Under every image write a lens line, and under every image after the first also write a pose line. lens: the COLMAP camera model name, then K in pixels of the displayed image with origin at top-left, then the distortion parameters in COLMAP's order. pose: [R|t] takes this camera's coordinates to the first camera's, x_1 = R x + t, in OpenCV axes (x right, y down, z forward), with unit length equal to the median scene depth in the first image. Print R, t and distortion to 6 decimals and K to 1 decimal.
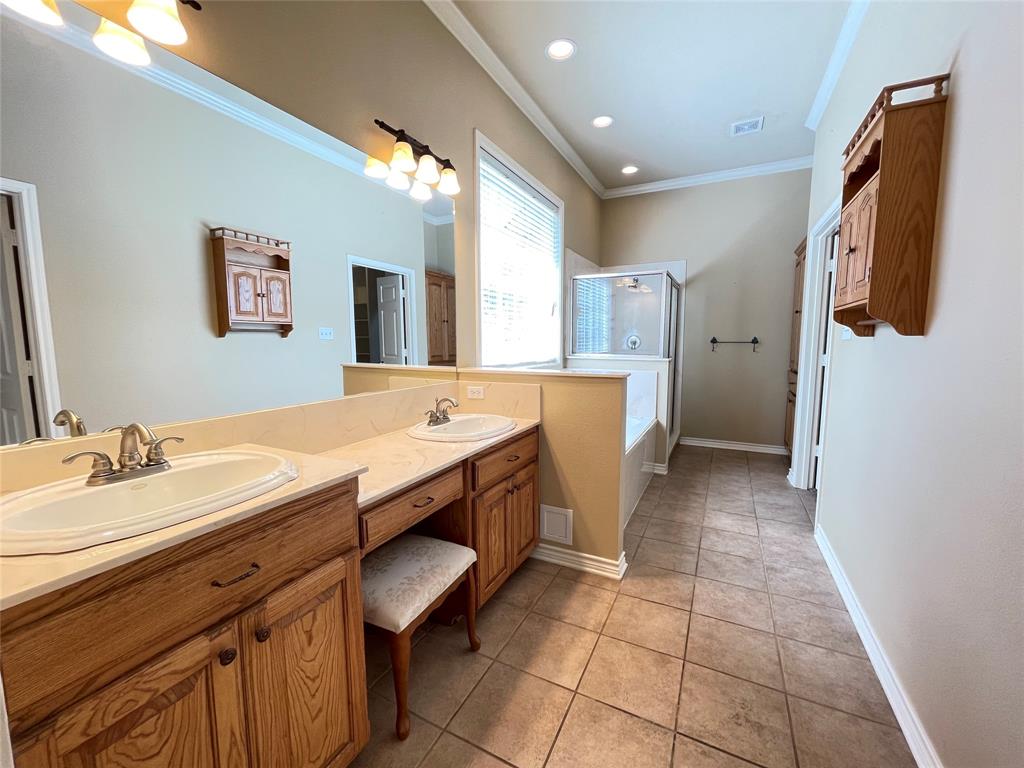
lens RADIAL K [[415.6, 0, 510.7], [0, 415.6, 382.4], [0, 0, 1]] dist [-0.001662, -0.000447]
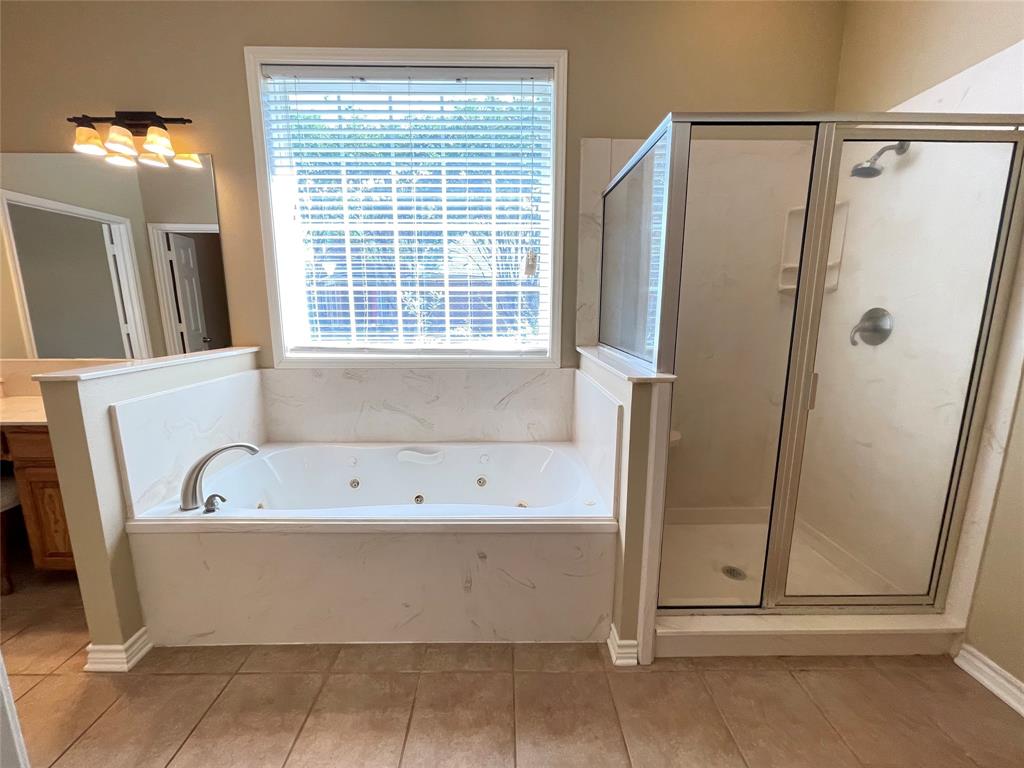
lens RADIAL K [[415.6, 0, 509.5], [0, 415.6, 384.0], [0, 0, 1]] dist [-0.001662, -0.000447]
pose [[0.473438, 0.165262, -0.865185, 0.724099], [-0.095939, 0.986073, 0.135855, -0.103336], [0.875587, 0.018686, 0.482700, 0.824149]]
